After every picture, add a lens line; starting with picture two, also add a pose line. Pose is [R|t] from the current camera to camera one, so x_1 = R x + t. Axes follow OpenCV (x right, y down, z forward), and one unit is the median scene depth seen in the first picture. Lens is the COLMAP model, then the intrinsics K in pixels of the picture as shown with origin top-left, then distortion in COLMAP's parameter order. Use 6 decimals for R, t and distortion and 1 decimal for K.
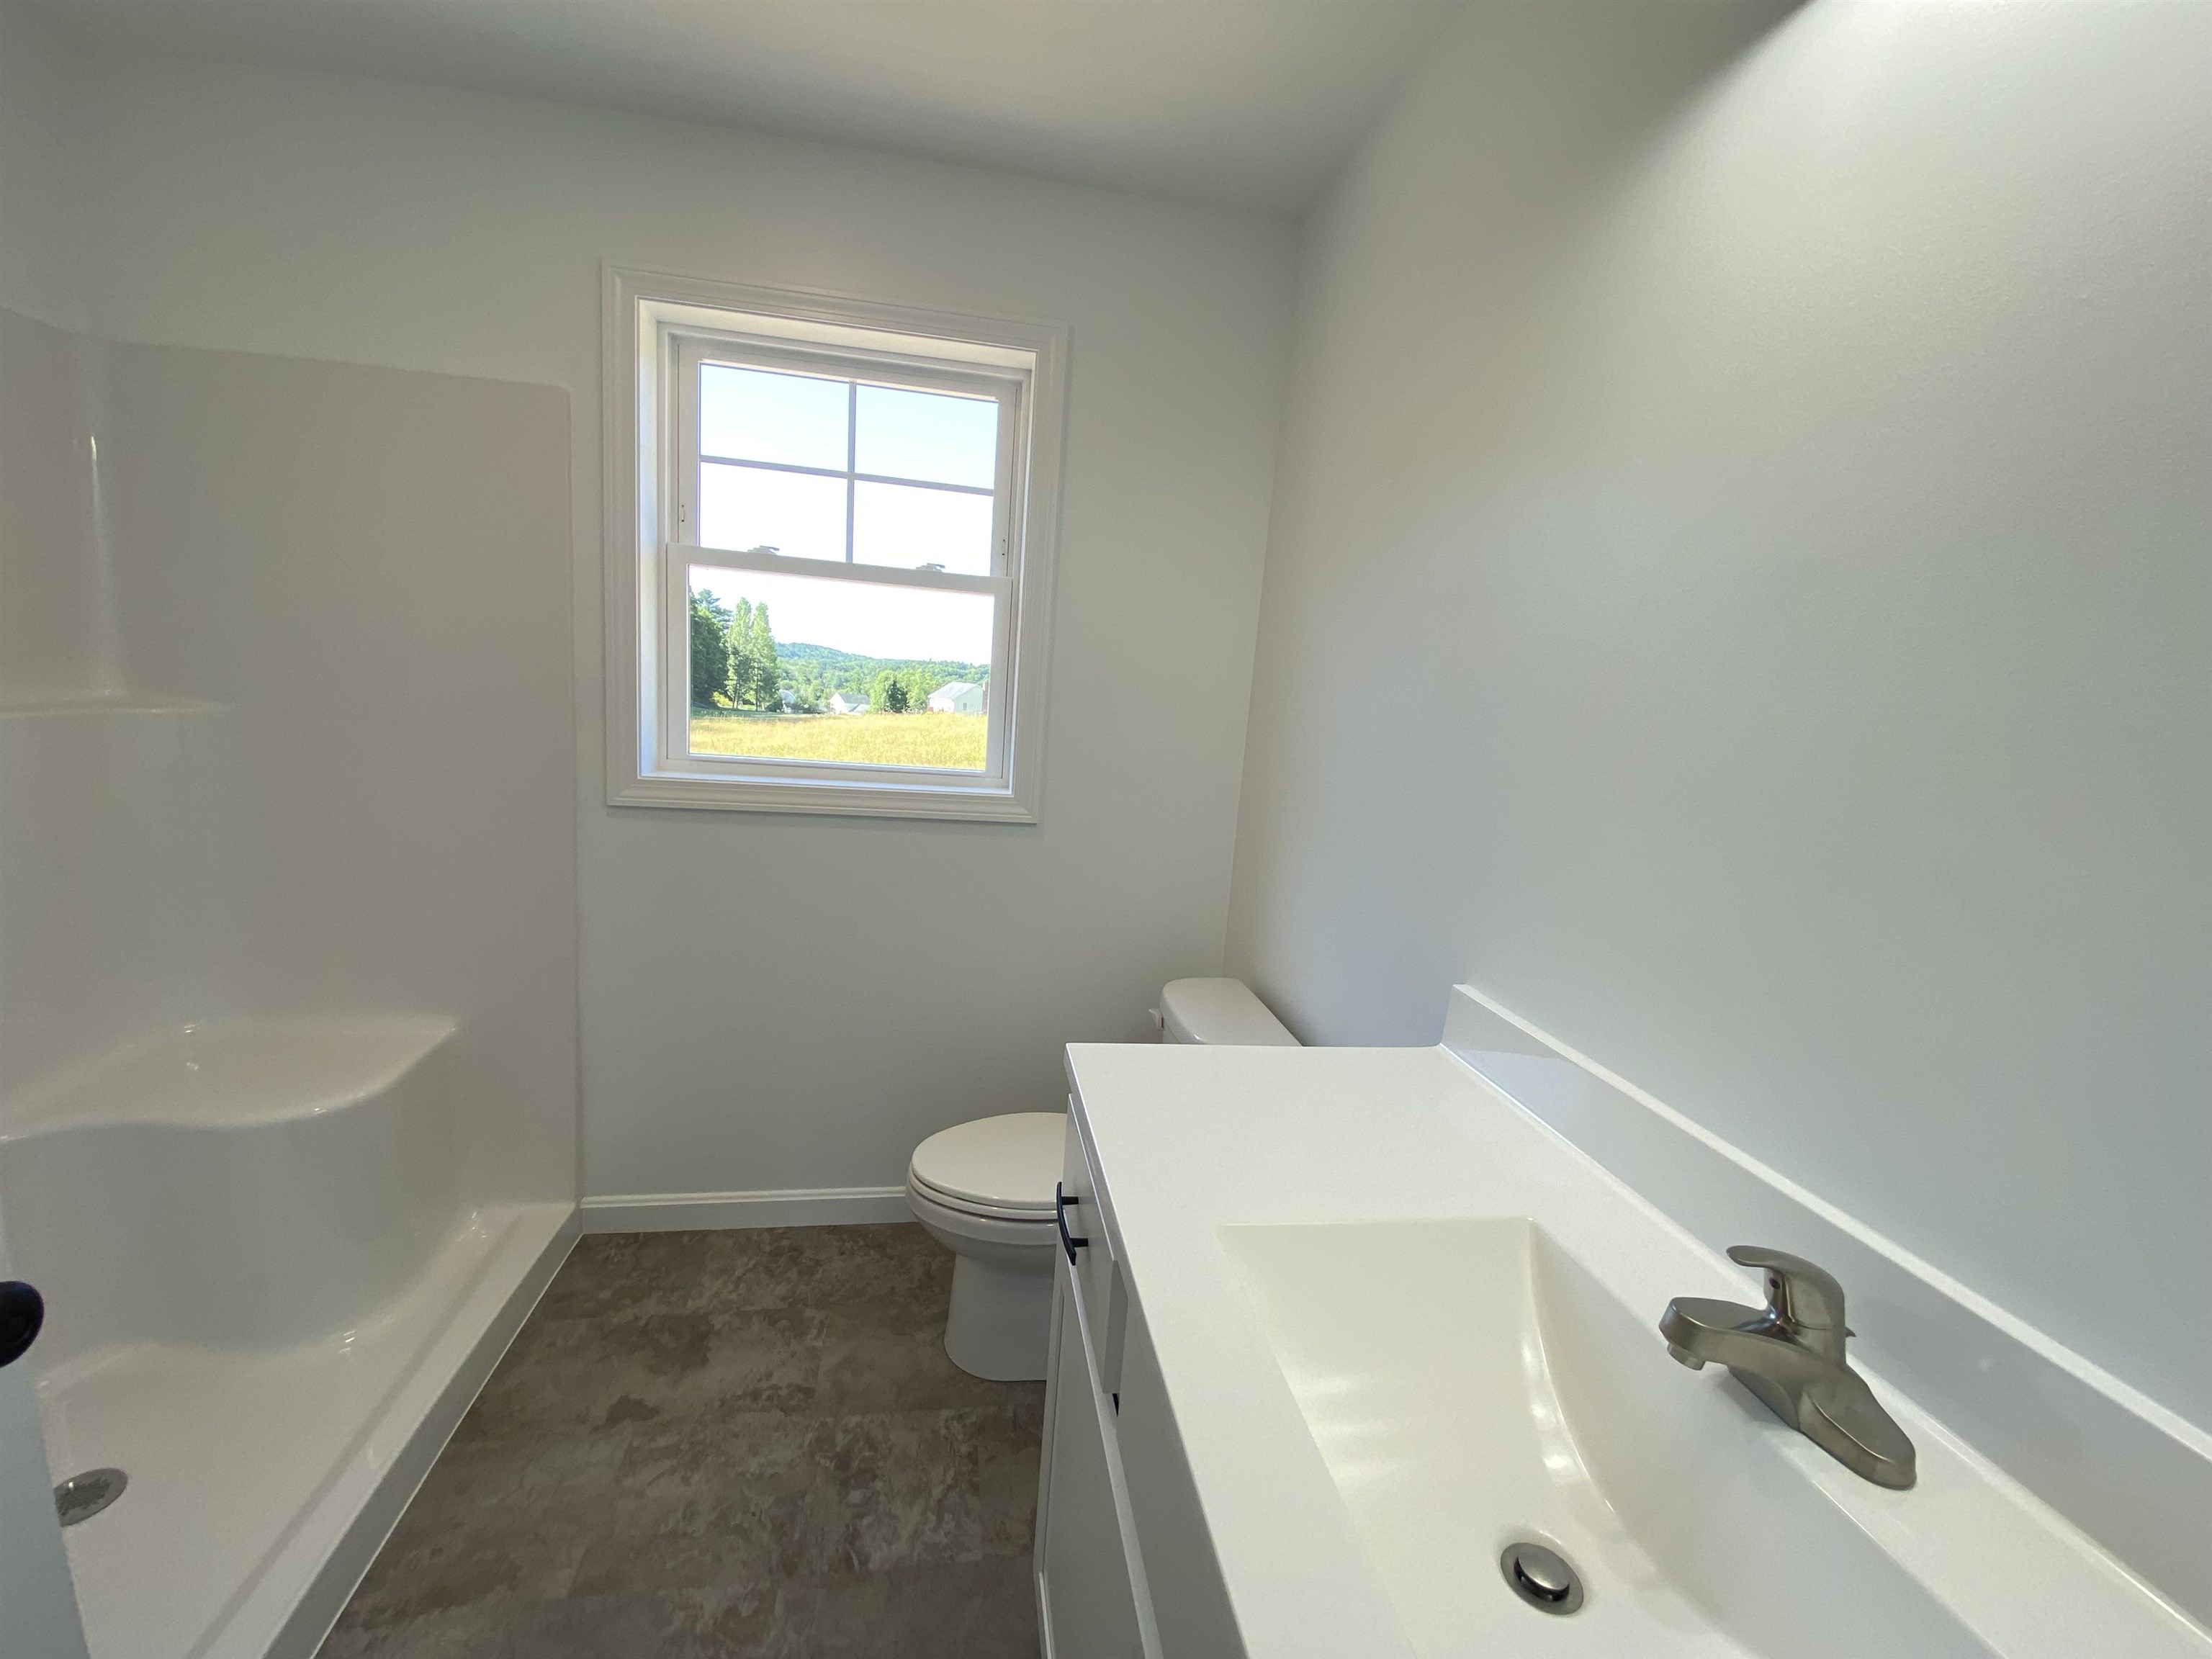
lens RADIAL K [[905.5, 0, 1102.2], [0, 905.5, 833.3], [0, 0, 1]] dist [-0.027353, -0.001498]
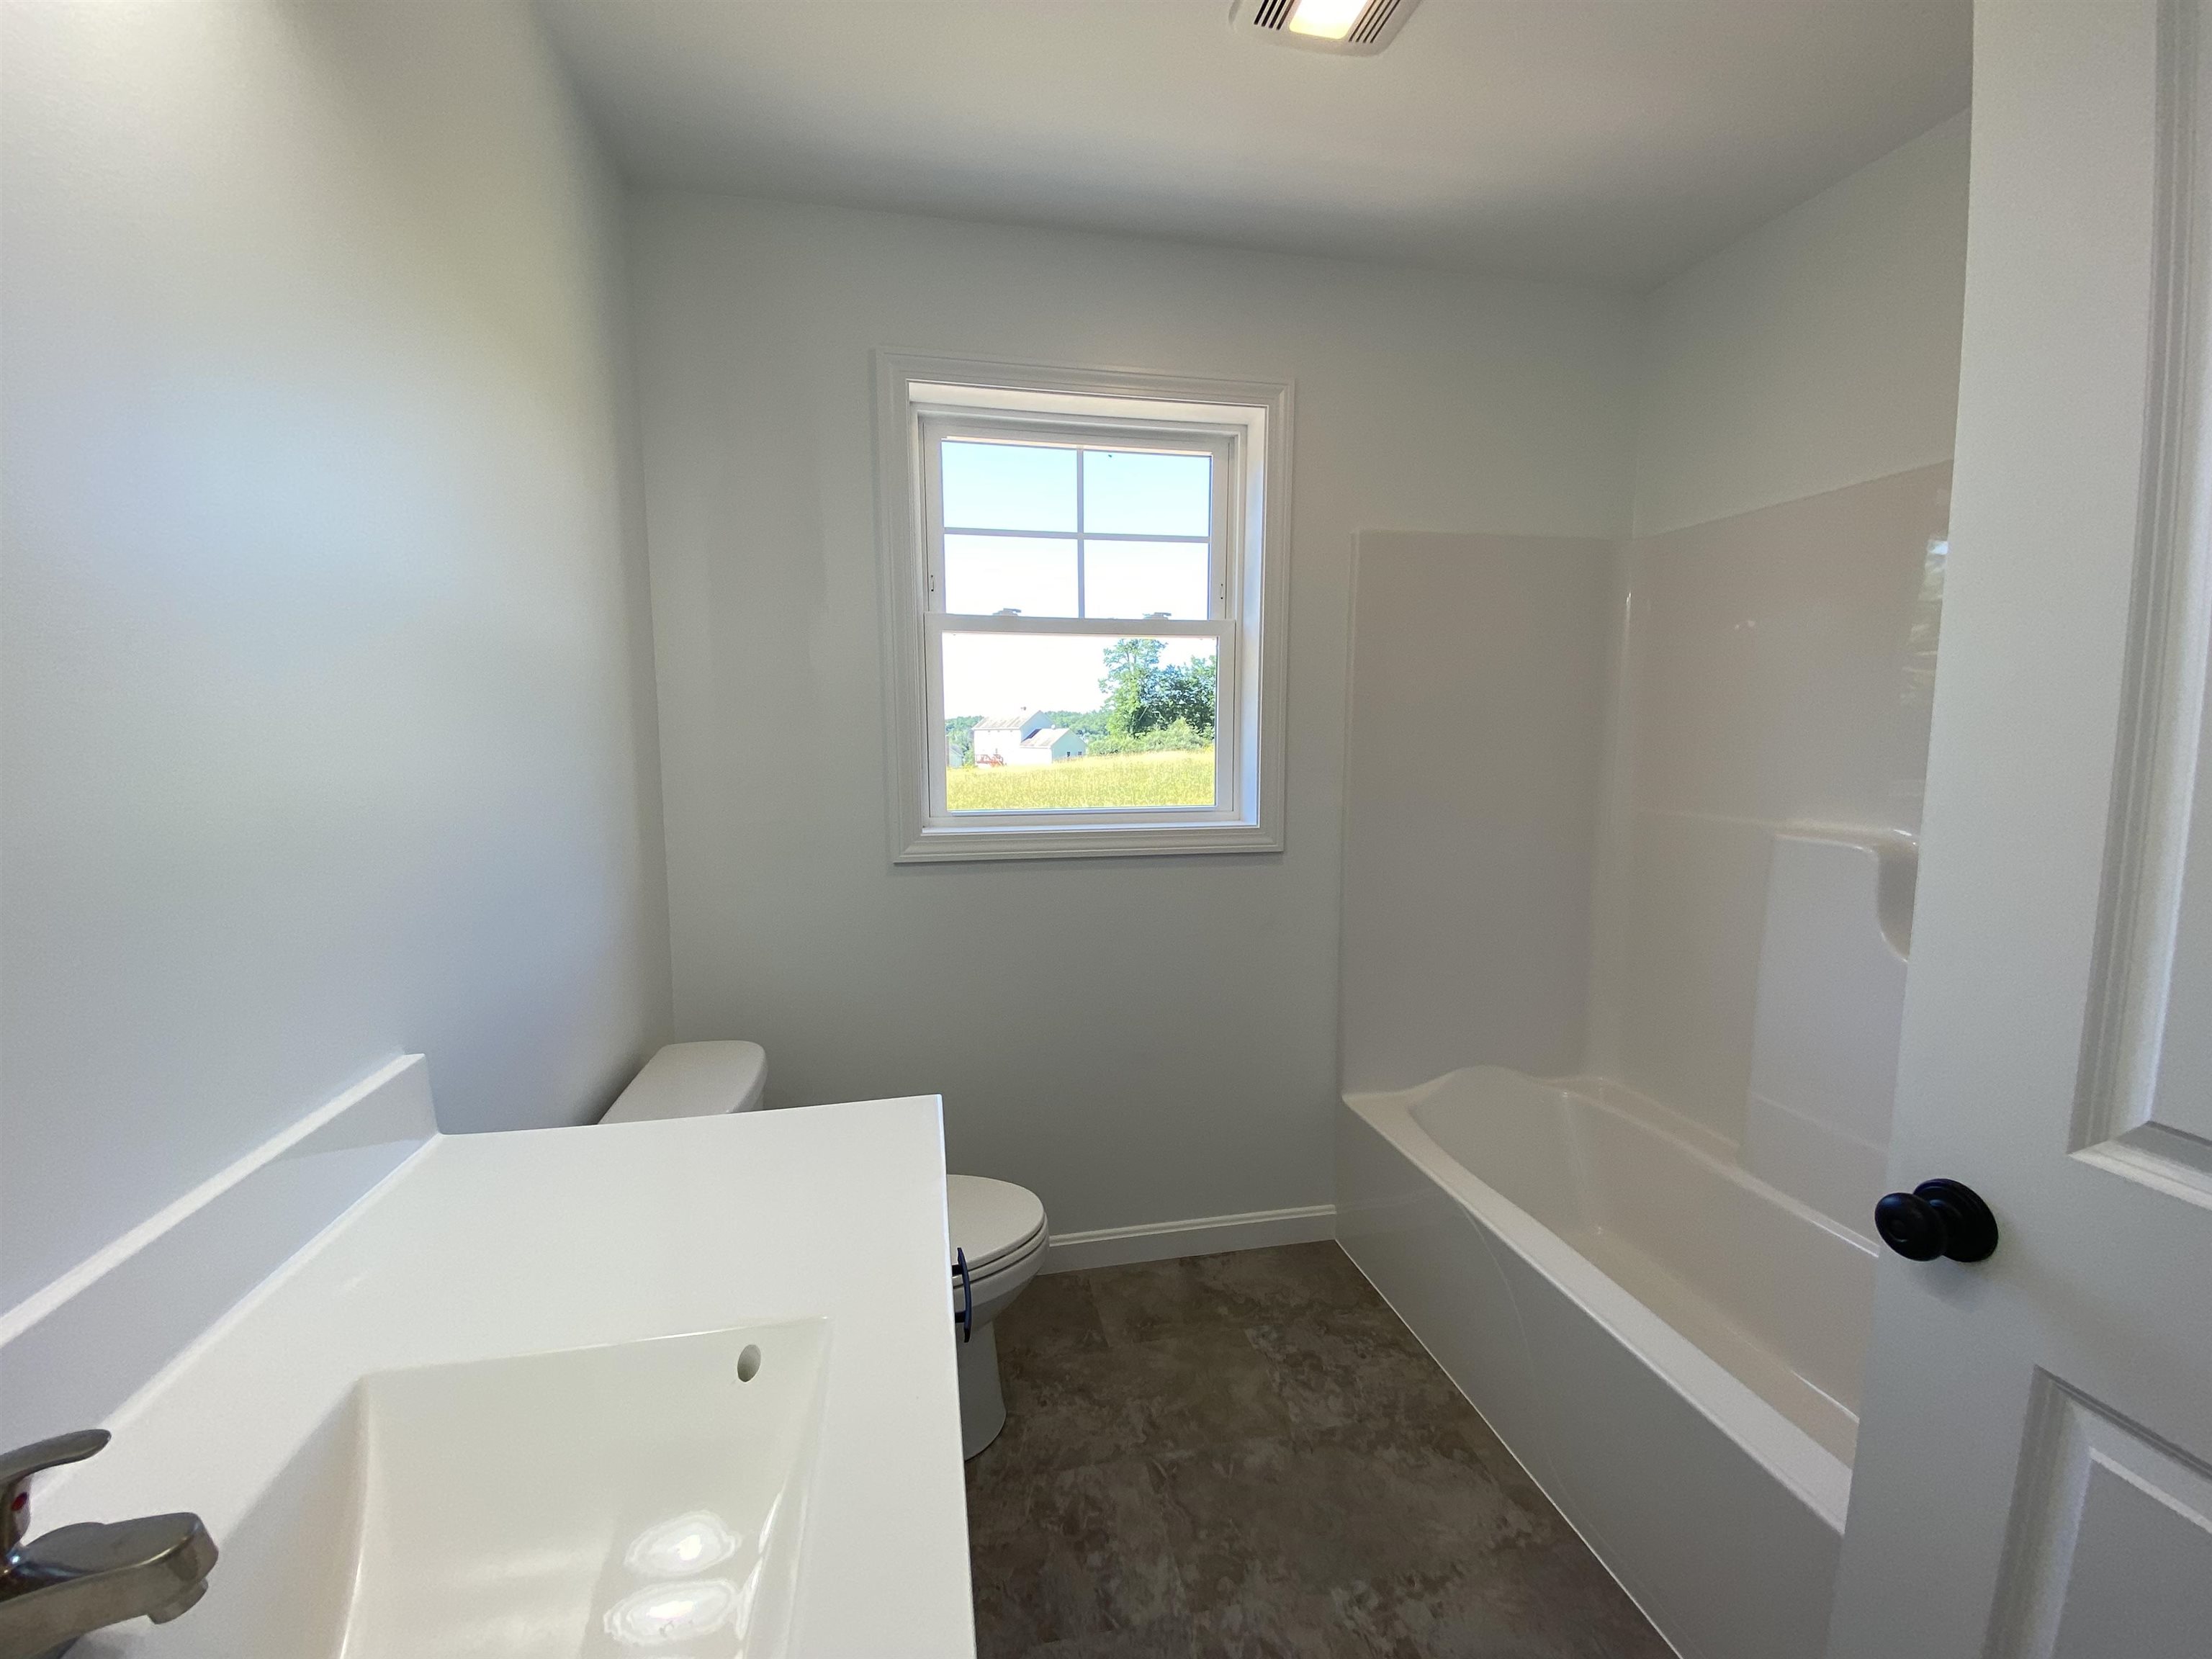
lens RADIAL K [[905.5, 0, 1154.4], [0, 905.5, 809.0], [0, 0, 1]] dist [-0.027353, -0.001498]
pose [[0.996056, -0.086795, 0.018406, -0.227356], [0.087754, 0.994334, -0.059993, -0.009854], [-0.013095, 0.061372, 0.998029, -0.028727]]
